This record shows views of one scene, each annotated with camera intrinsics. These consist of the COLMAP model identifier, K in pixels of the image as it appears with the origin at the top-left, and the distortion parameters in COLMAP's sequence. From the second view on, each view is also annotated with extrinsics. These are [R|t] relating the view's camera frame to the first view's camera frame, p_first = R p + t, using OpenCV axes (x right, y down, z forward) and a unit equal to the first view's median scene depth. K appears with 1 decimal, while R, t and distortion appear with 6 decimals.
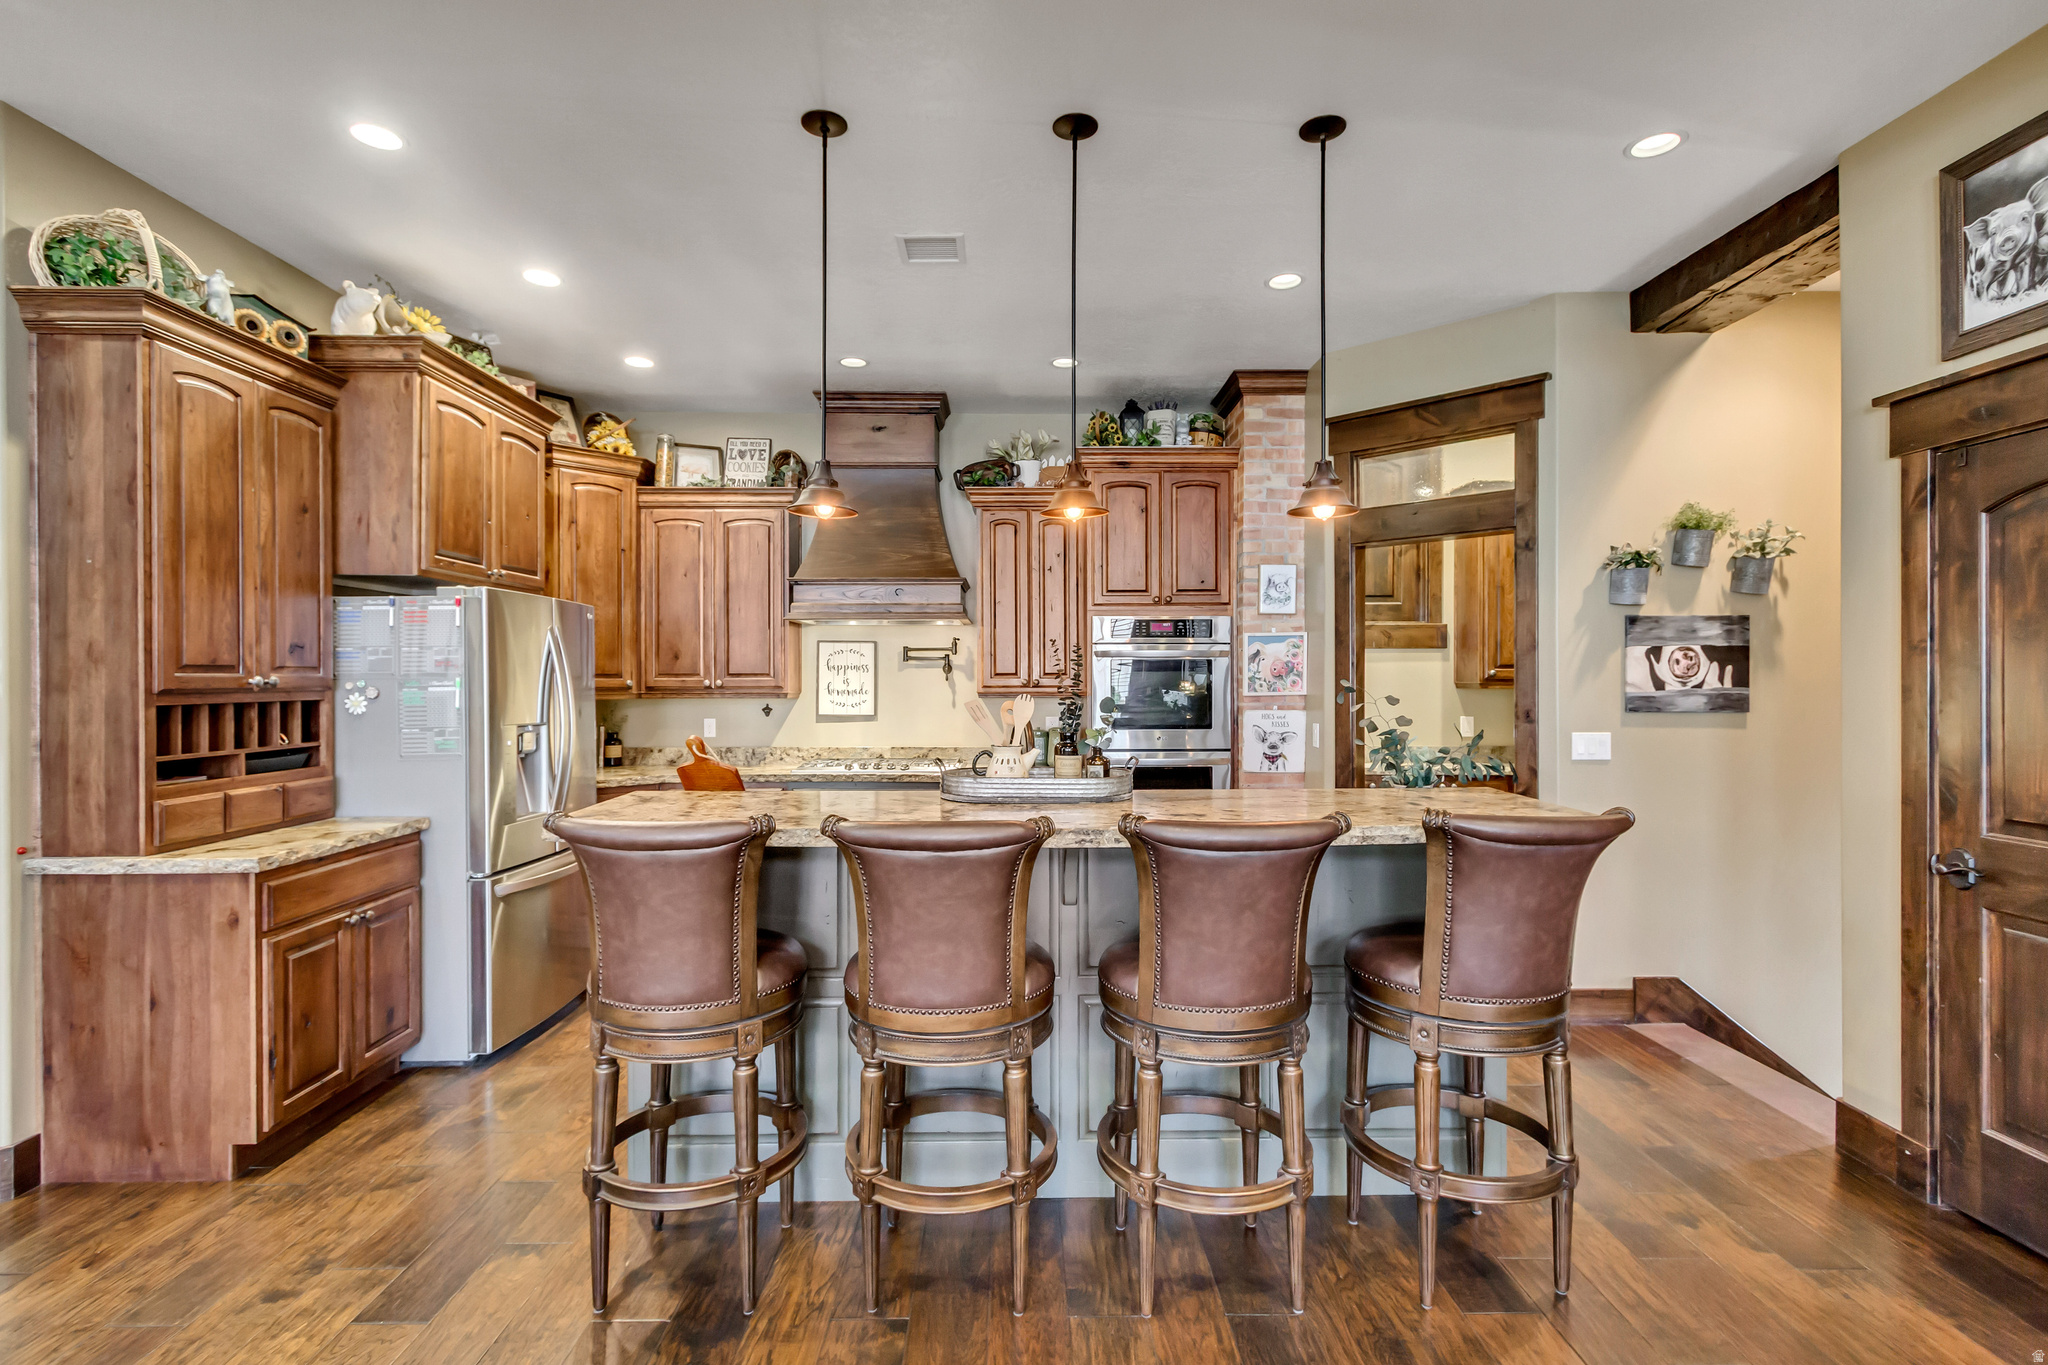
lens RADIAL K [[962.8, 0, 1029.2], [0, 962.8, 674.8], [0, 0, 1]] dist [0.006273, -0.001321]
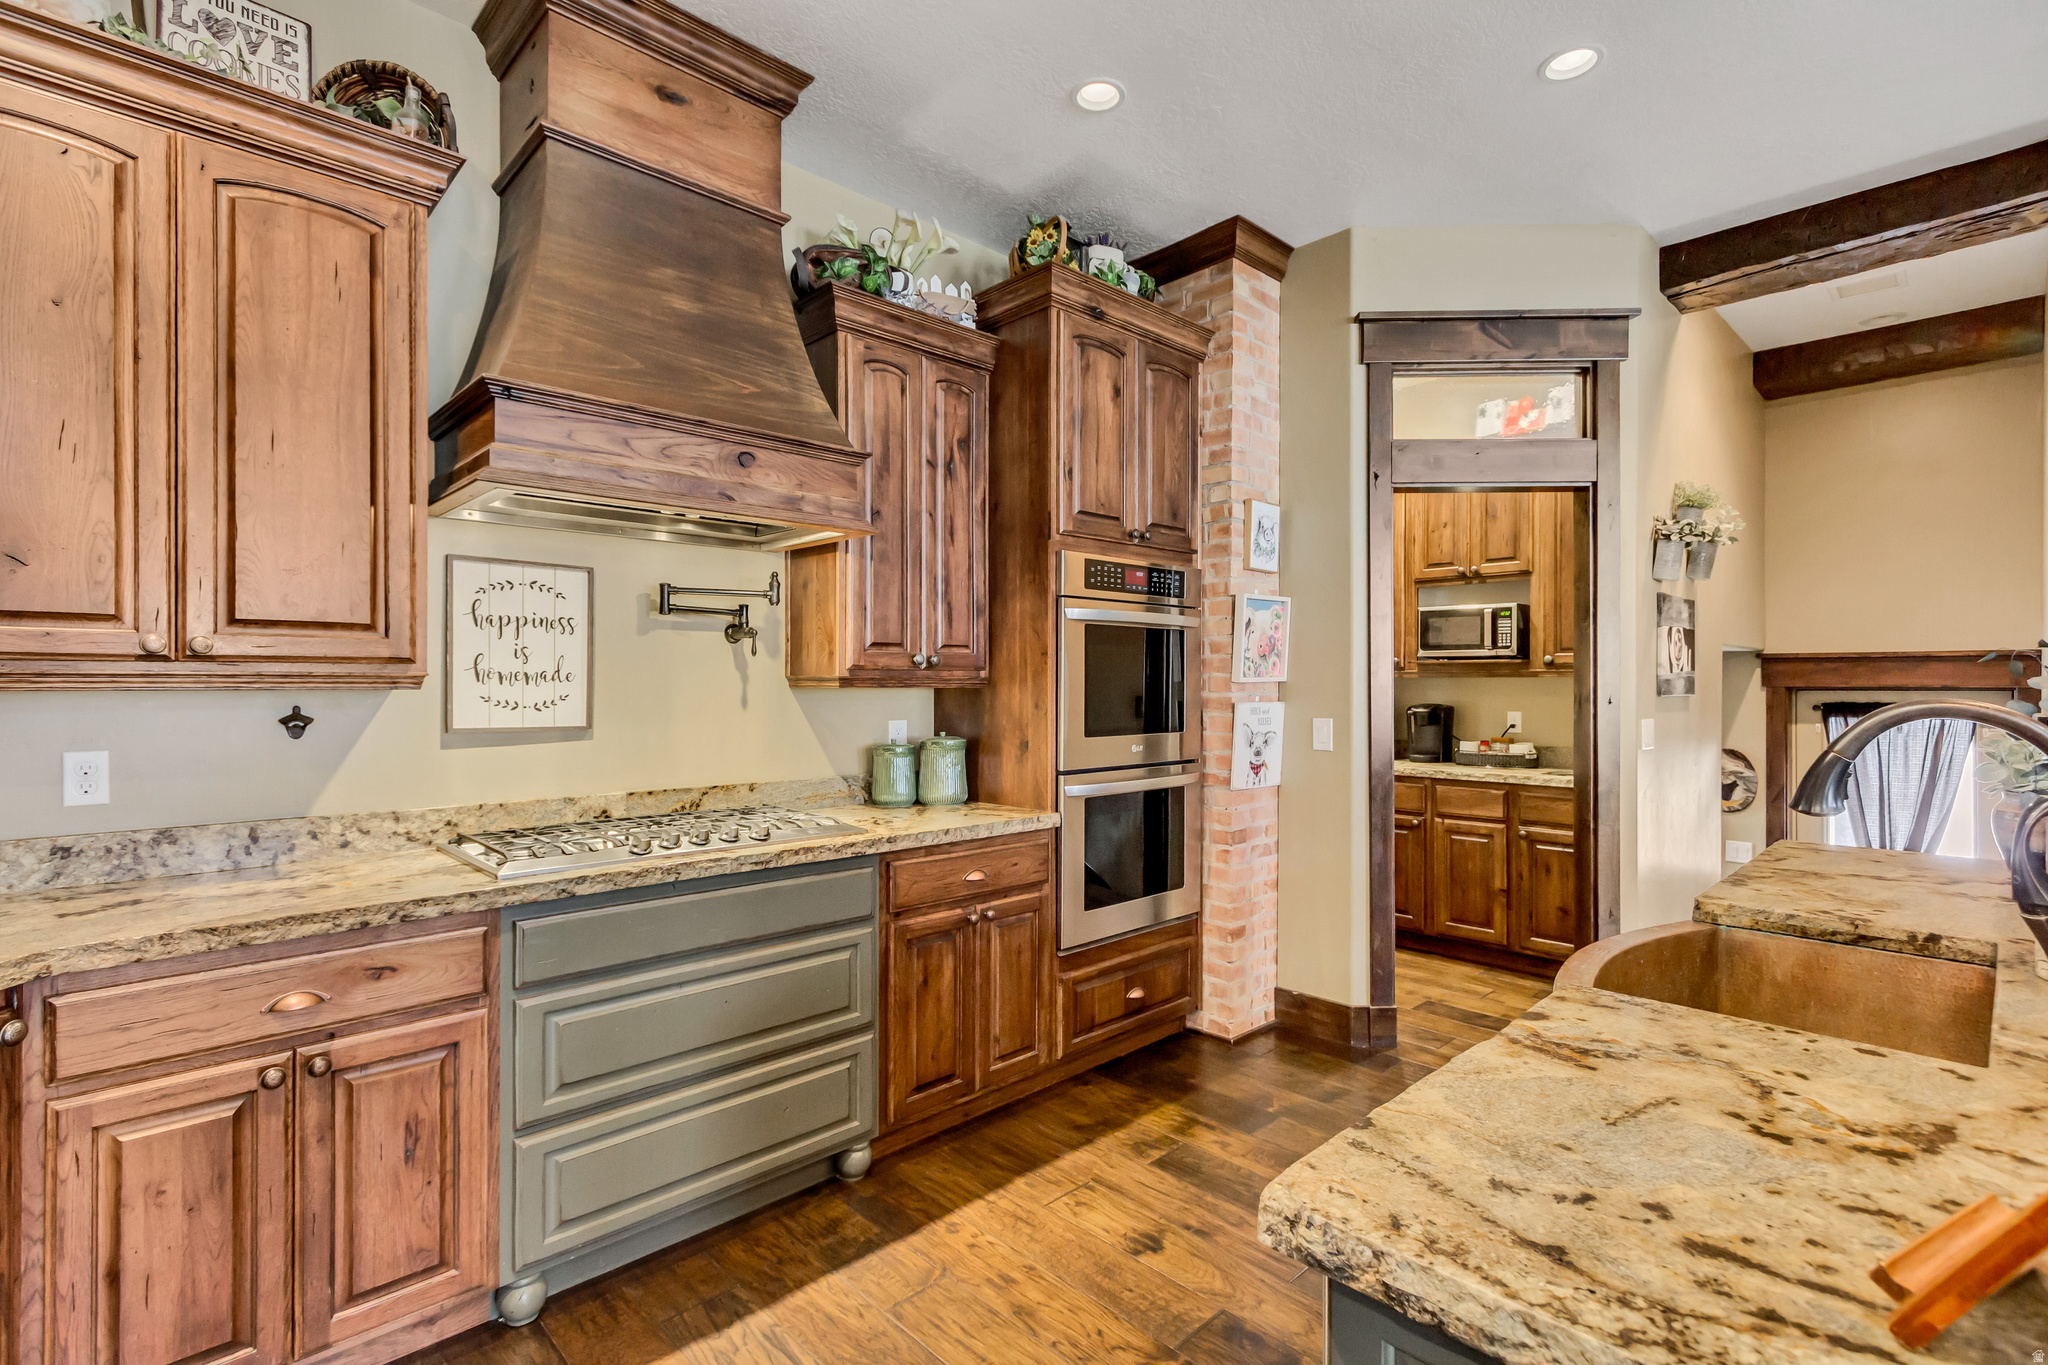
lens RADIAL K [[942.7, 0, 1024.0], [0, 942.7, 682.5], [0, 0, 1]] dist [0.005466, -0.000379]
pose [[0.733507, 0.002816, 0.679676, -0.448459], [-0.005310, 0.999985, 0.001587, 0.026590], [-0.679661, -0.004773, 0.733511, 0.743156]]
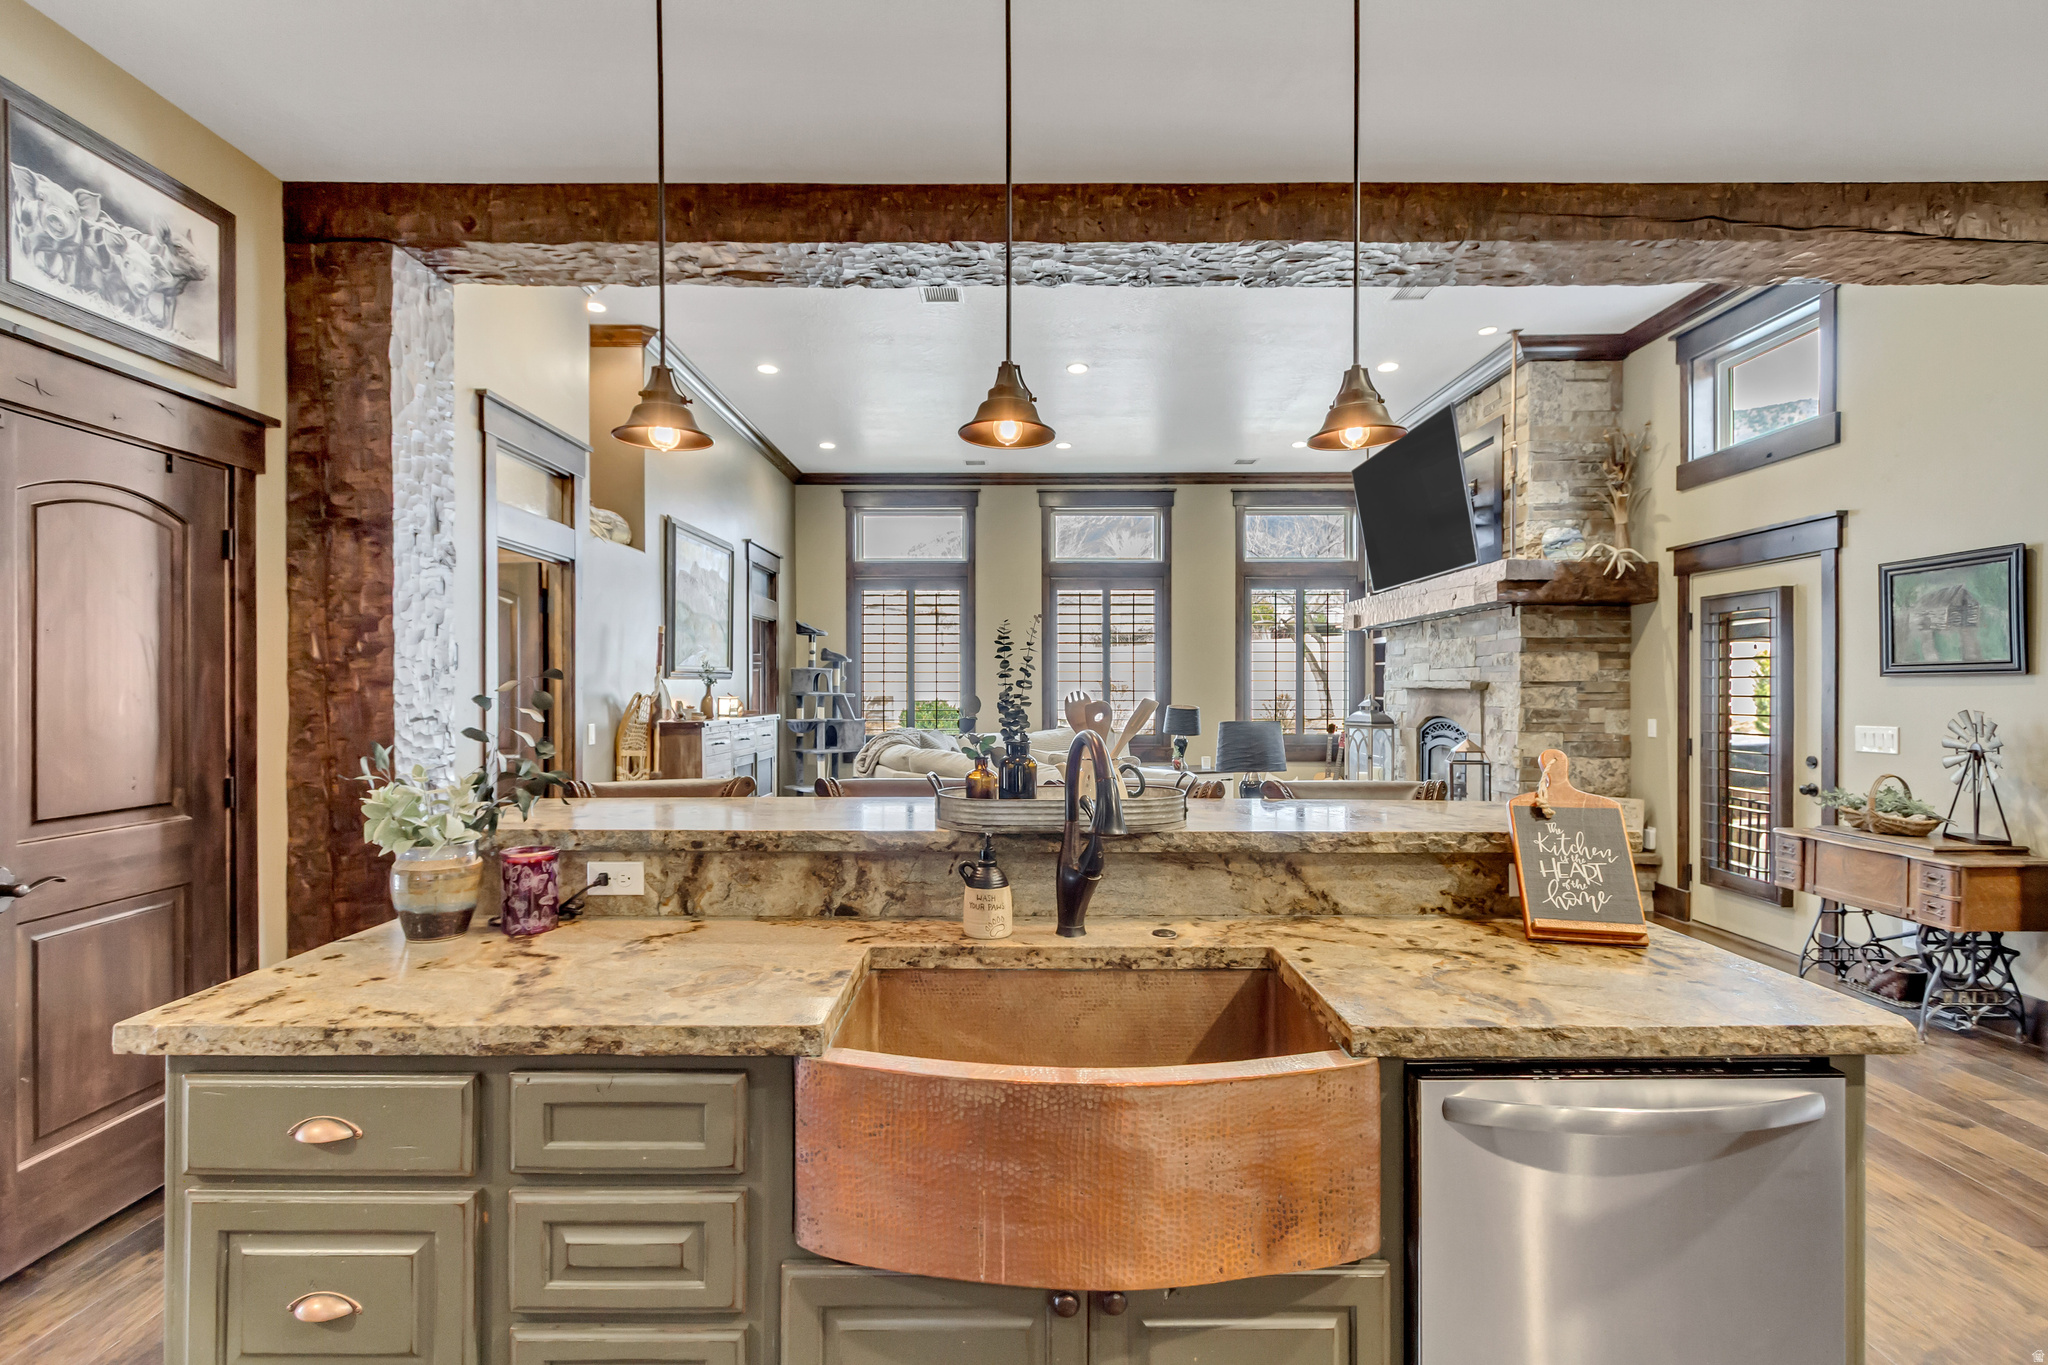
lens RADIAL K [[942.7, 0, 1024.0], [0, 942.7, 682.5], [0, 0, 1]] dist [0.005466, -0.000379]
pose [[-0.999878, 0.000637, 0.015596, 0.017356], [0.000479, 0.999949, -0.010075, 0.014595], [-0.015602, -0.010066, -0.999828, 1.180189]]
